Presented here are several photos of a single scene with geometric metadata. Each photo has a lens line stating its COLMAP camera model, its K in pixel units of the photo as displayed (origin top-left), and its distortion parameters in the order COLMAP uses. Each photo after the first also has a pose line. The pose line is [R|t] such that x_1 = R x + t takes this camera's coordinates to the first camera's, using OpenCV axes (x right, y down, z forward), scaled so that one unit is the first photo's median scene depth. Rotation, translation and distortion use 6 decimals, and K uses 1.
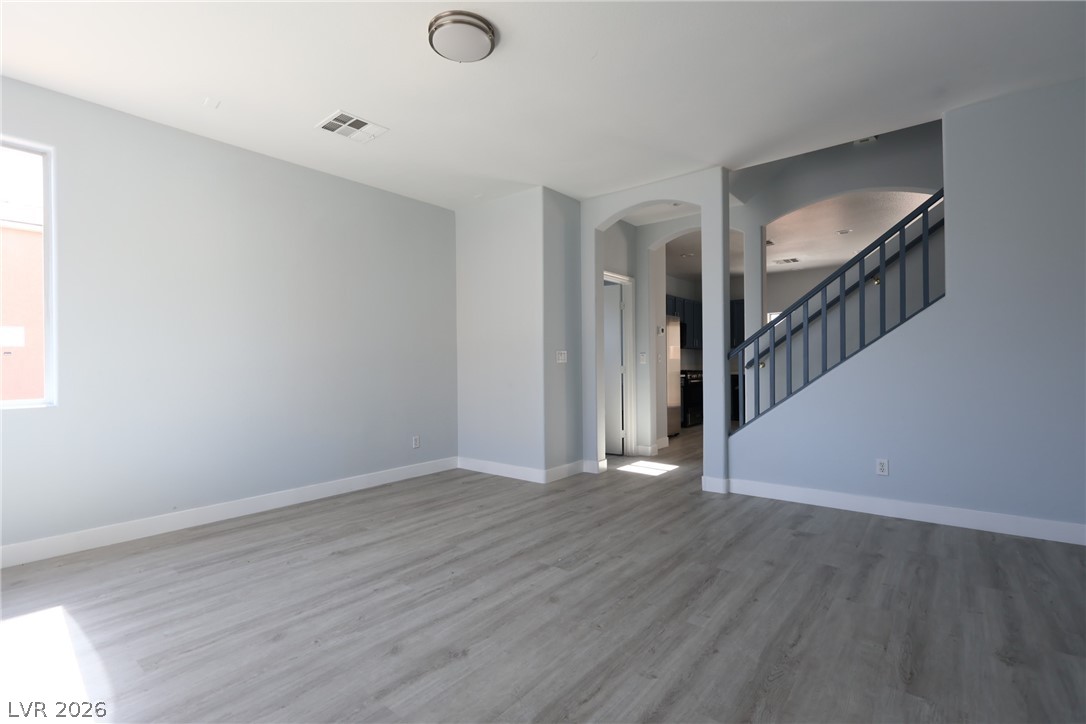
lens RADIAL K [[502.0, 0, 543.9], [0, 502.0, 363.5], [0, 0, 1]] dist [0.002827, -0.001389]
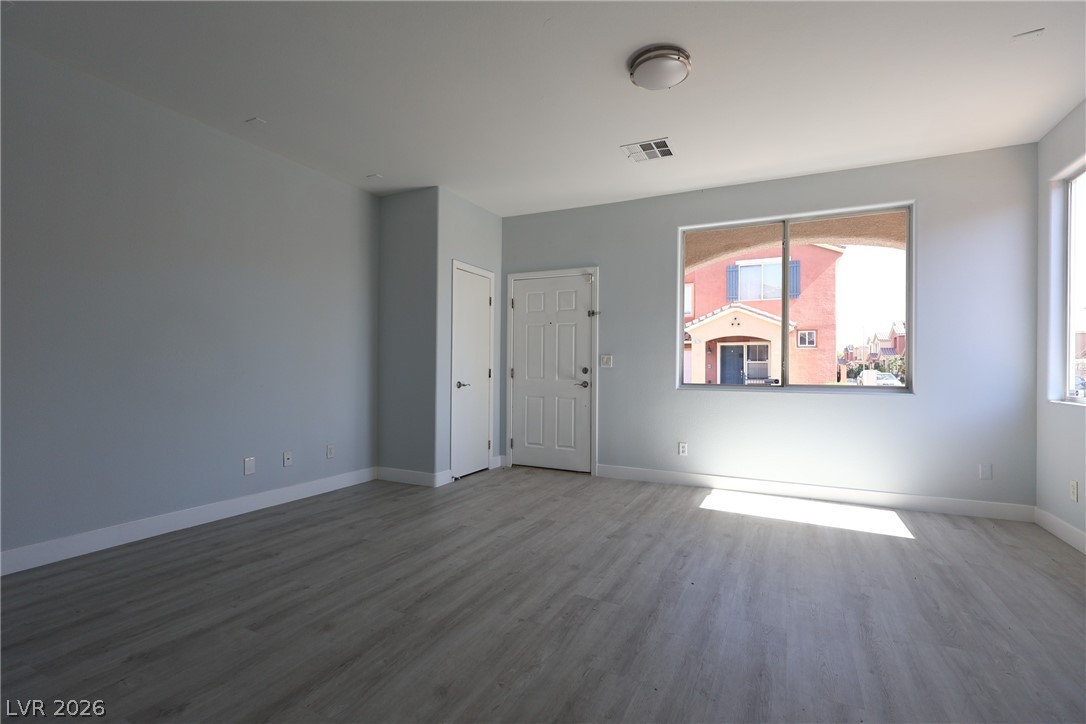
lens RADIAL K [[502.0, 0, 541.3], [0, 502.0, 364.8], [0, 0, 1]] dist [0.002827, -0.001389]
pose [[-0.976743, 0.000893, -0.214412, 0.319594], [0.001506, 0.999995, -0.002691, 0.000976], [0.214408, -0.002952, -0.976740, 1.962466]]
